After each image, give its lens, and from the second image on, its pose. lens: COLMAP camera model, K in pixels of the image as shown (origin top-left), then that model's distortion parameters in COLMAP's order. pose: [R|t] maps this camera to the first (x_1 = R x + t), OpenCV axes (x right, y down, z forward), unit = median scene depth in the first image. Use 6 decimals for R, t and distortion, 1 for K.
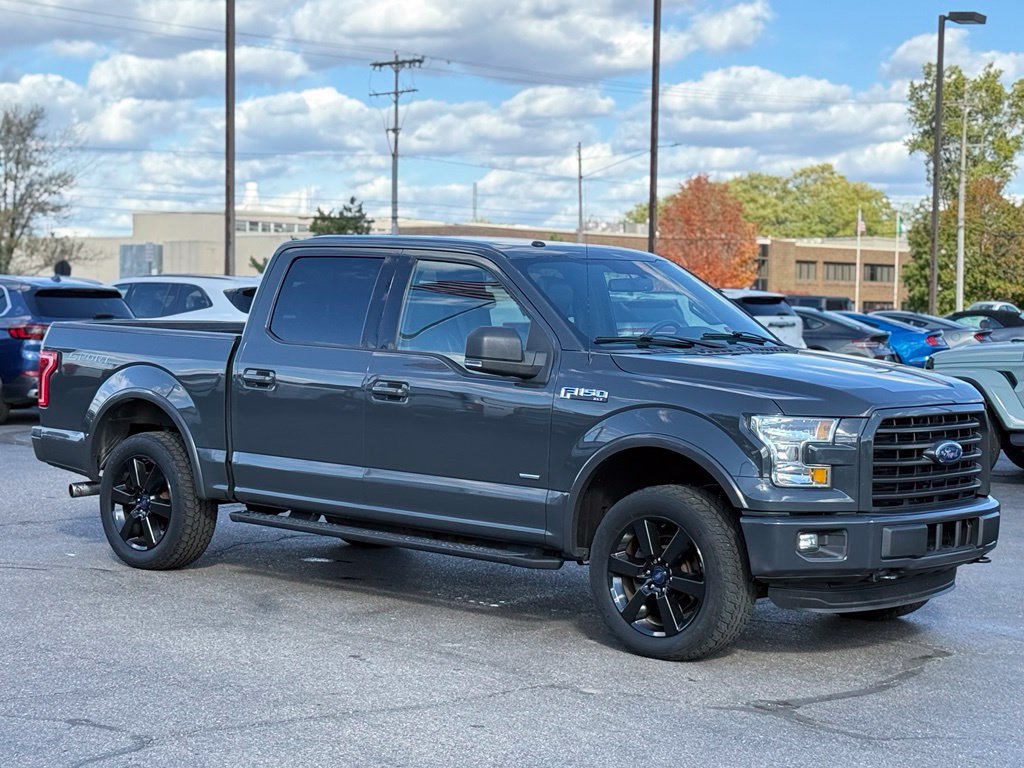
lens RADIAL K [[1897.1, 0, 506.0], [0, 1897.1, 381.2], [0, 0, 1]] dist [0.157809, 0.000000]
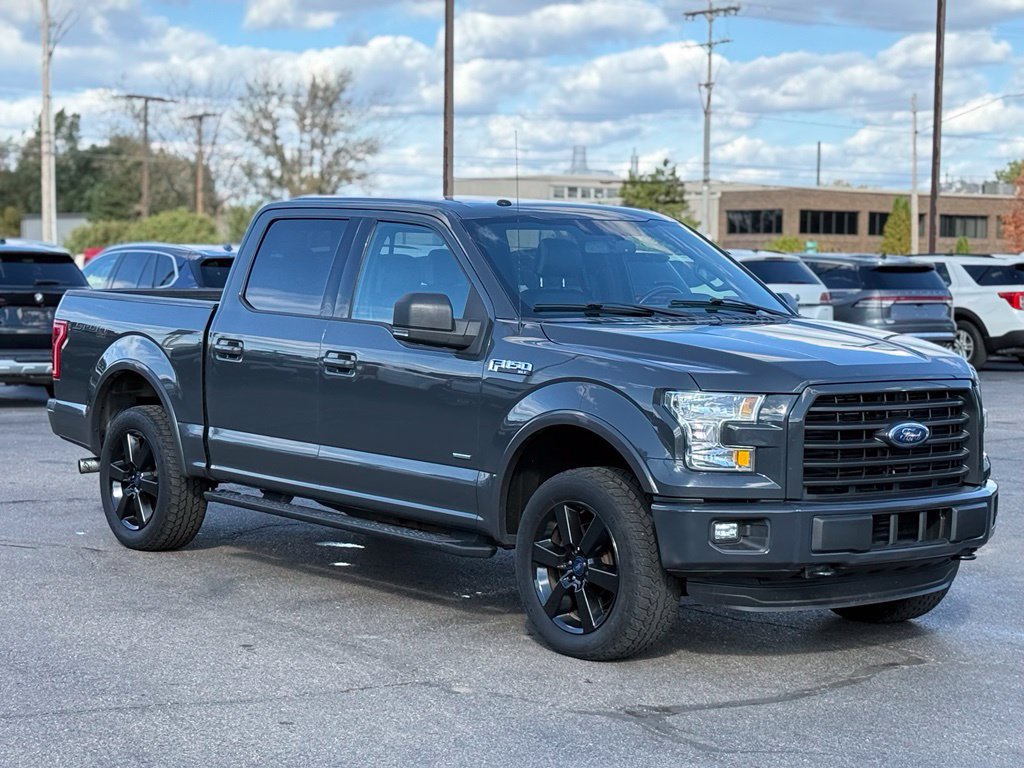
lens RADIAL K [[2048.9, 0, 514.1], [0, 2048.9, 388.5], [0, 0, 1]] dist [0.157632, 0.000000]
pose [[0.986022, 0.007136, -0.166460, 0.189555], [-0.004724, 0.999878, 0.014882, 0.002435], [0.166545, -0.013888, 0.985936, 0.026577]]
